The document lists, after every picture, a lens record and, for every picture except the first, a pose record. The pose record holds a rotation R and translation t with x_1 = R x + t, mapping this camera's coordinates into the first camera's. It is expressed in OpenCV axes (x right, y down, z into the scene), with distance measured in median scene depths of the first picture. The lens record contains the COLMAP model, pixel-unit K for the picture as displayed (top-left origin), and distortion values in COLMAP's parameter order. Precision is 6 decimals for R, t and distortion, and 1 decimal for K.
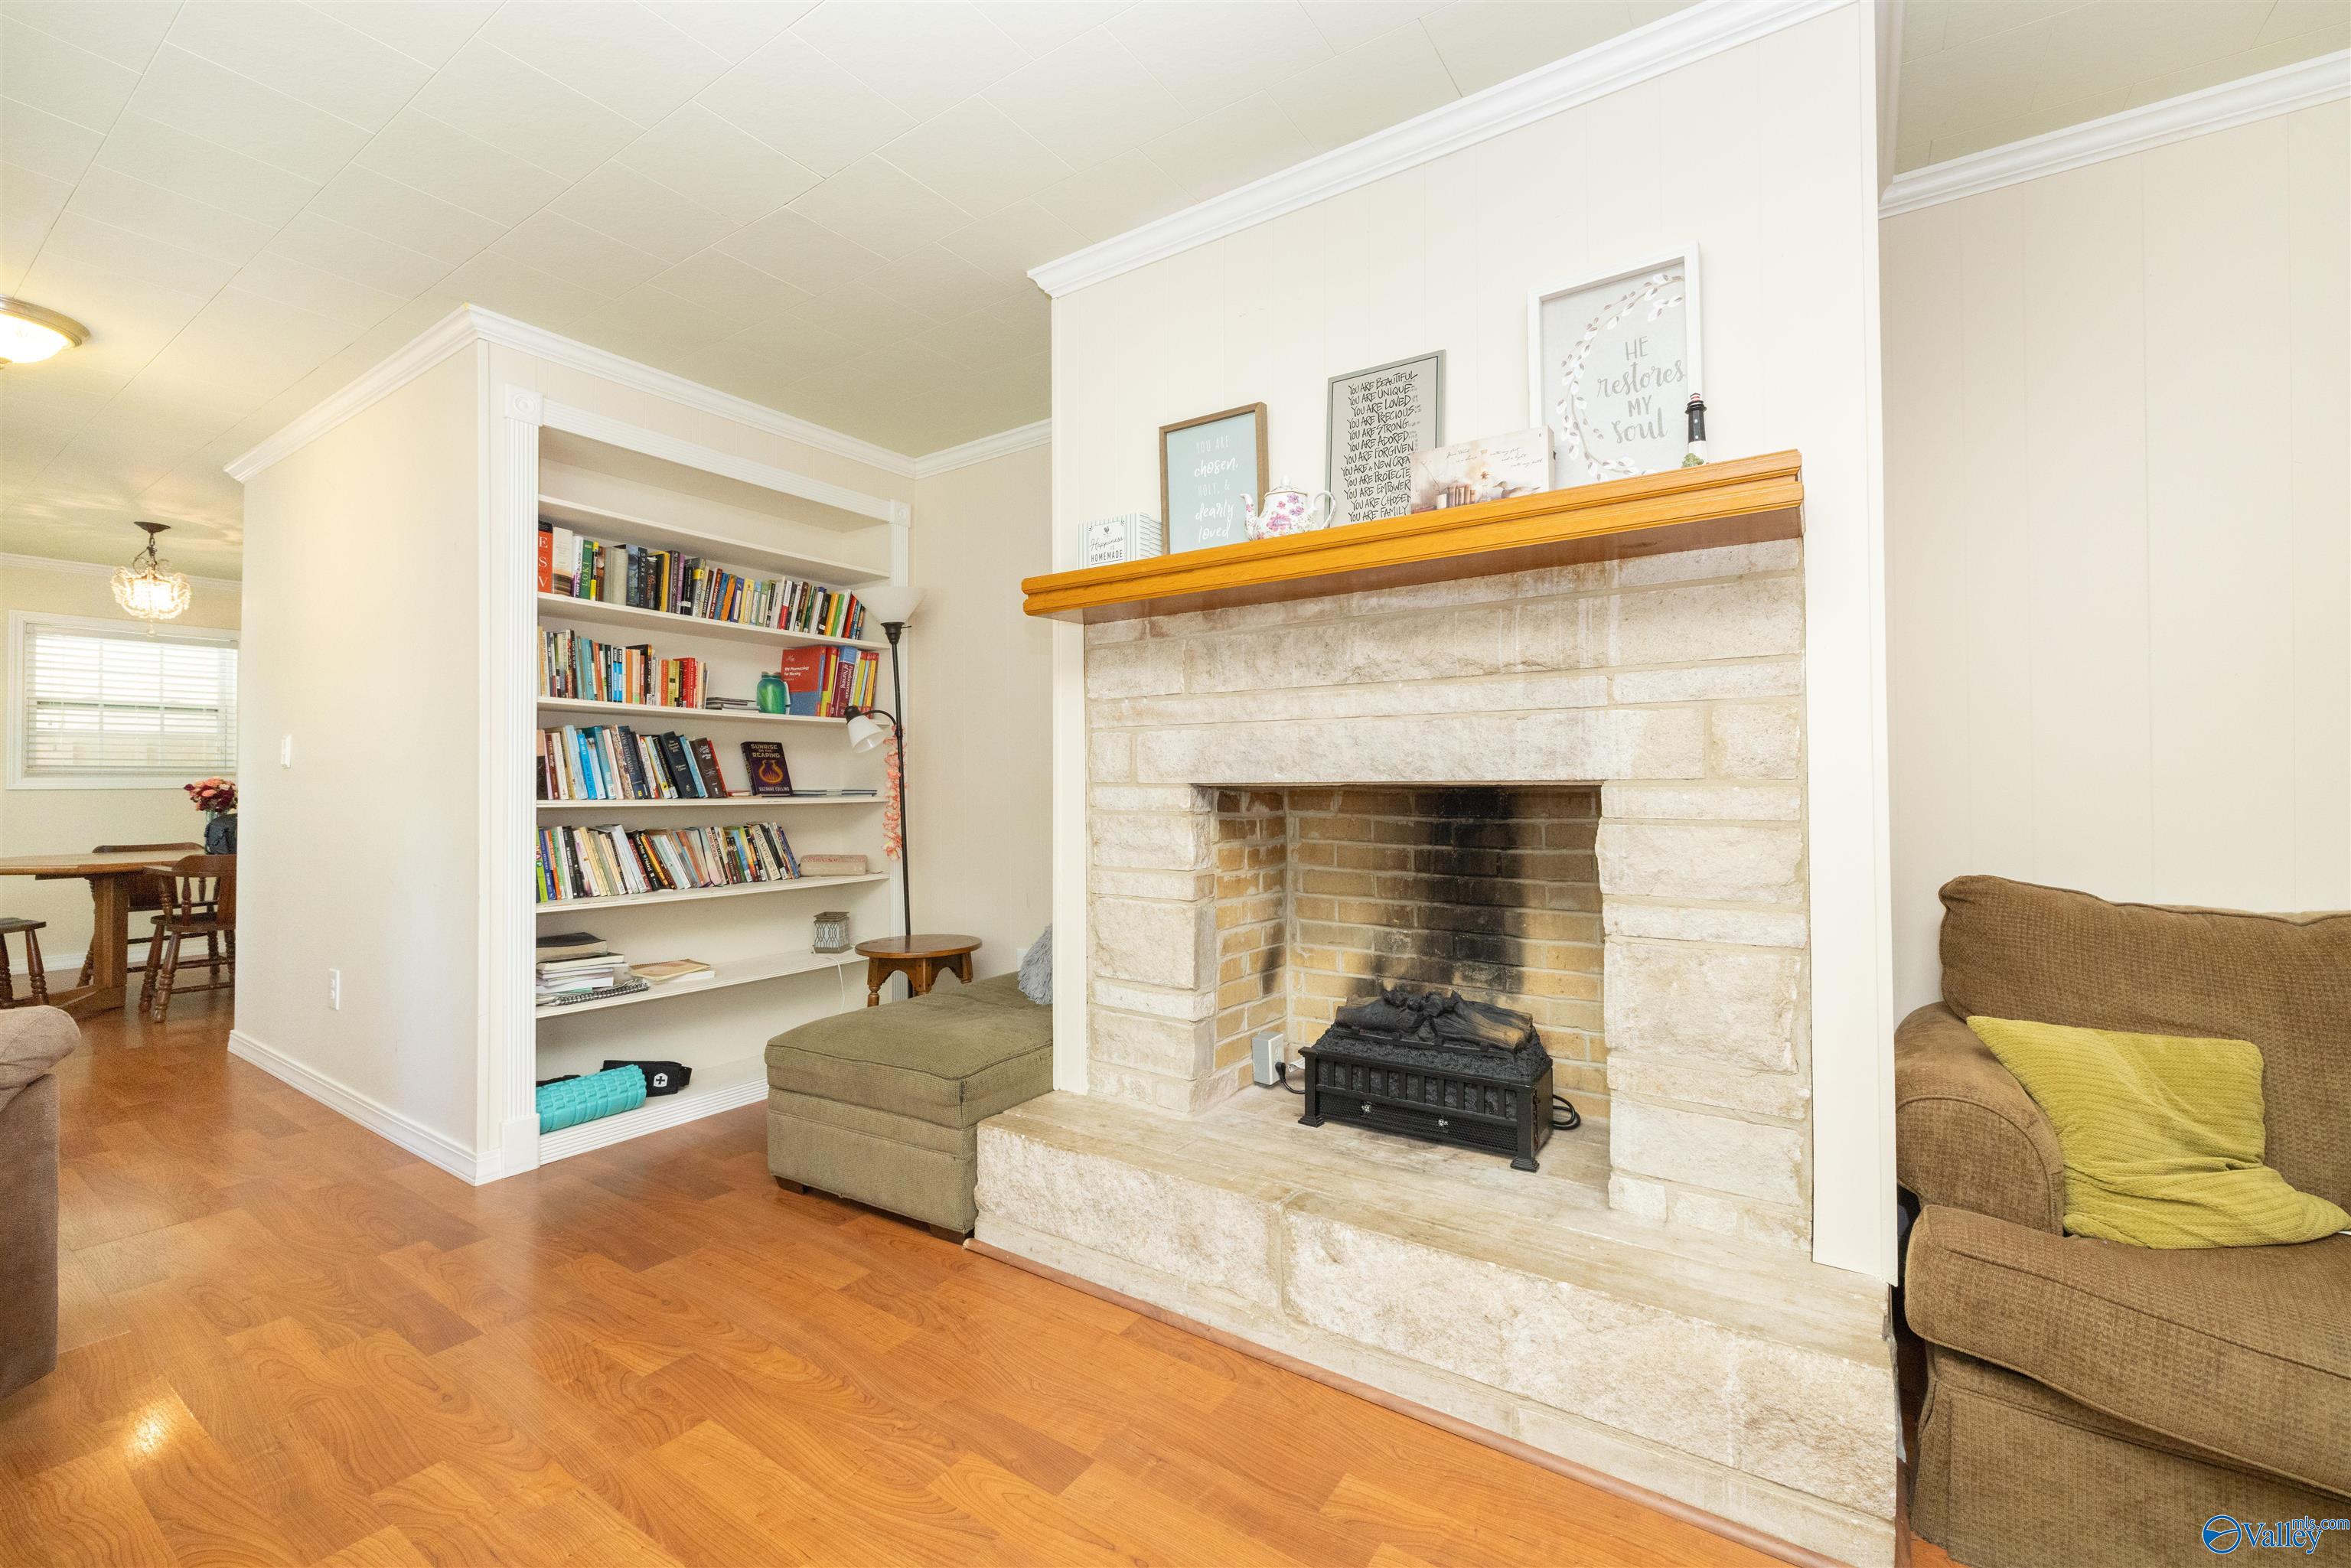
lens RADIAL K [[975.7, 0, 1167.7], [0, 975.7, 770.0], [0, 0, 1]] dist [-0.000847, 0.000631]
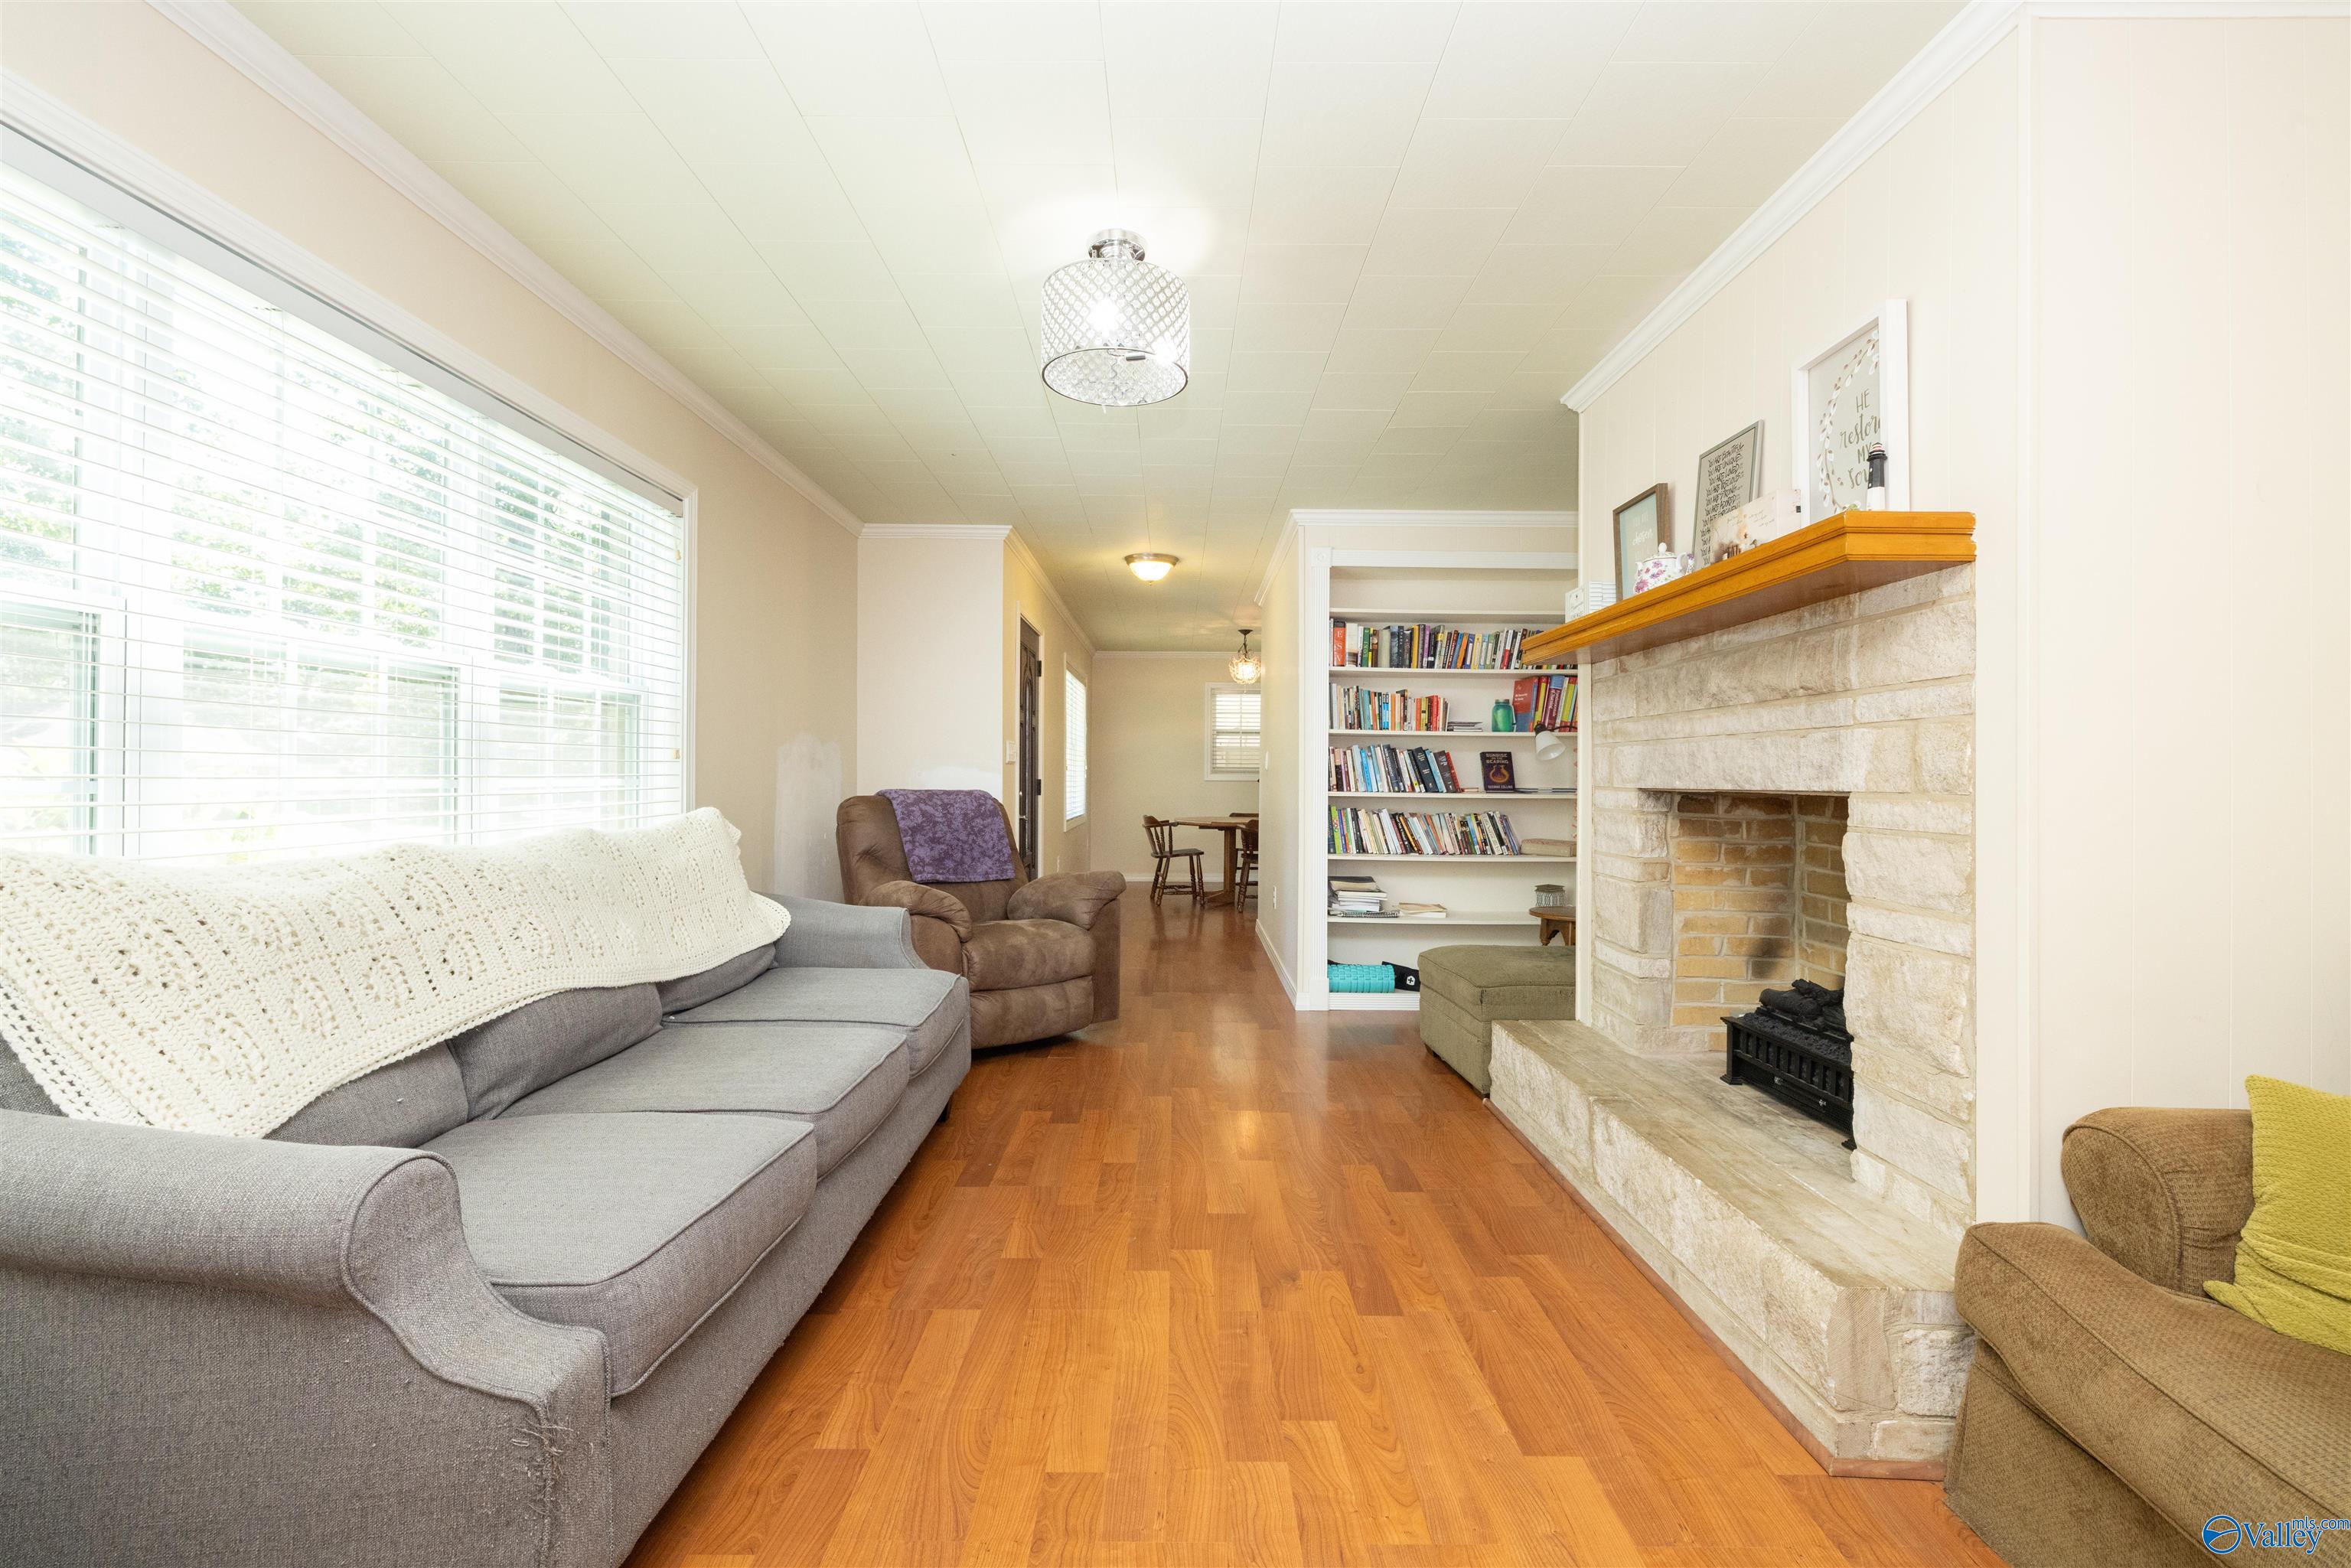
lens RADIAL K [[975.7, 0, 1177.2], [0, 975.7, 774.4], [0, 0, 1]] dist [-0.000847, 0.000631]
pose [[0.565448, 0.005551, -0.824765, 0.750705], [0.002570, 0.999961, 0.008492, -0.017192], [0.824780, -0.006922, 0.565411, -0.206986]]
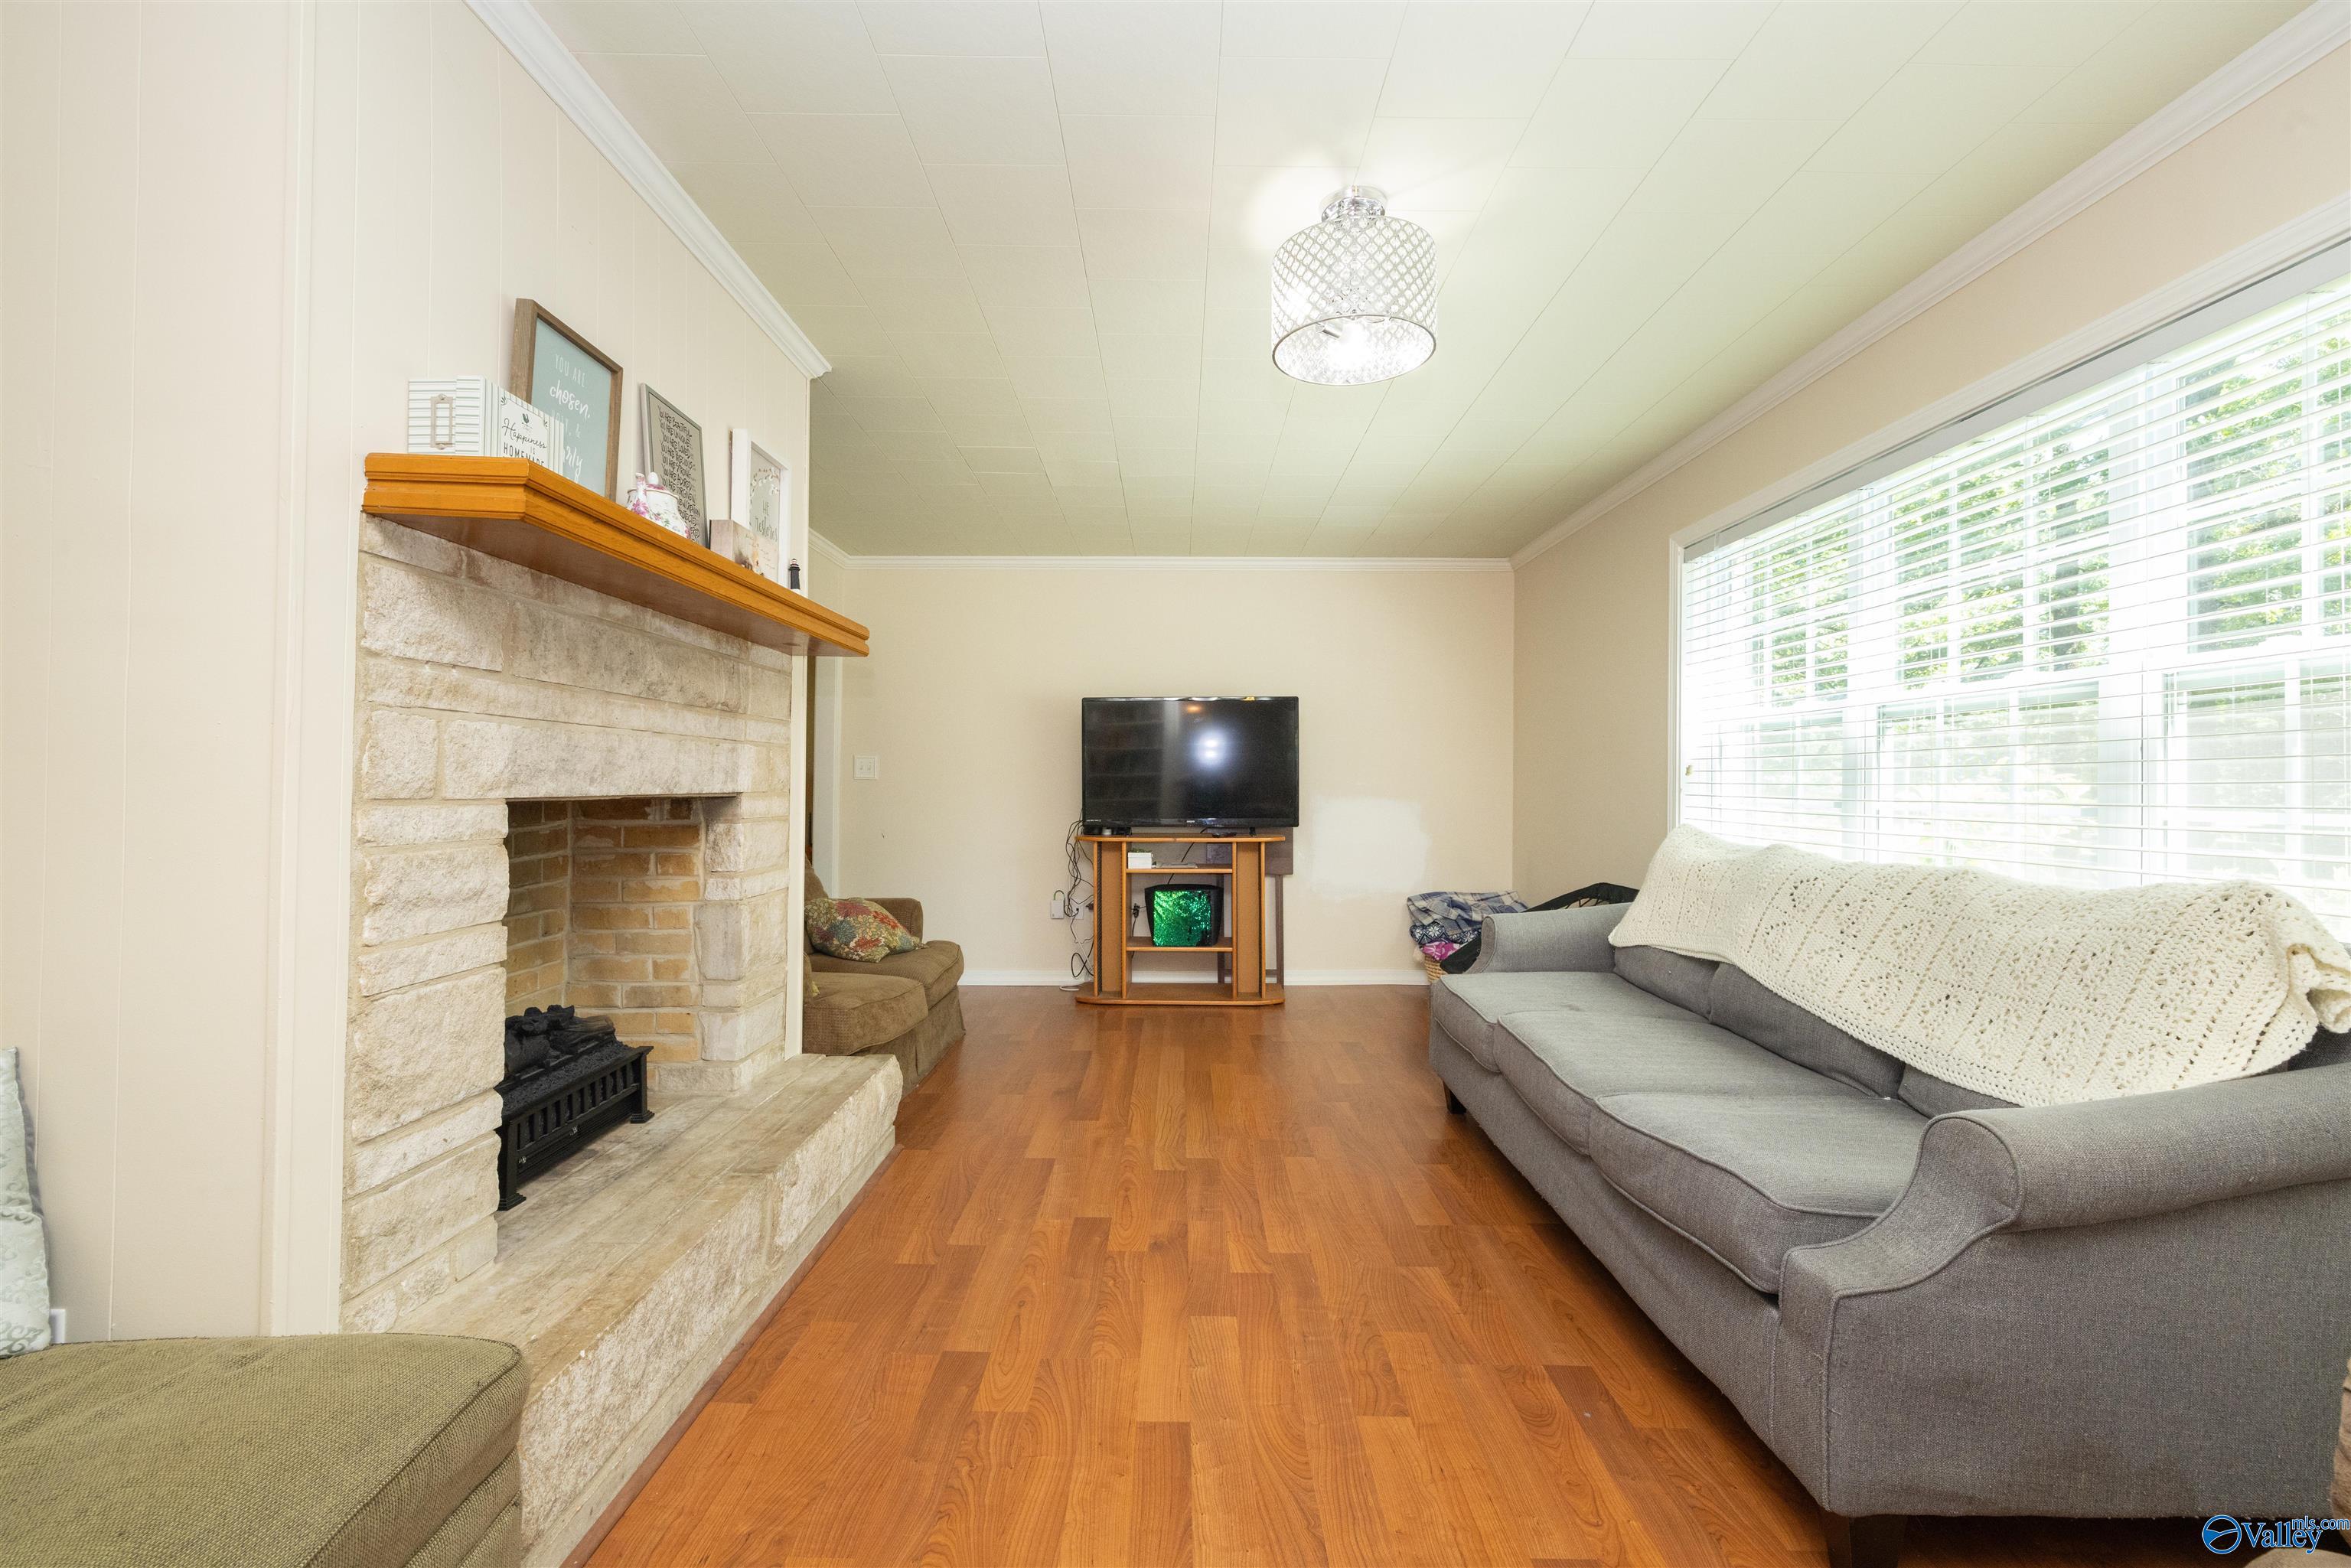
lens RADIAL K [[975.7, 0, 1177.2], [0, 975.7, 775.7], [0, 0, 1]] dist [-0.000847, 0.000631]
pose [[-0.562390, 0.005890, 0.826851, -0.887718], [-0.019825, 0.999591, -0.020605, 0.001749], [-0.826634, -0.027980, -0.562043, 1.033108]]
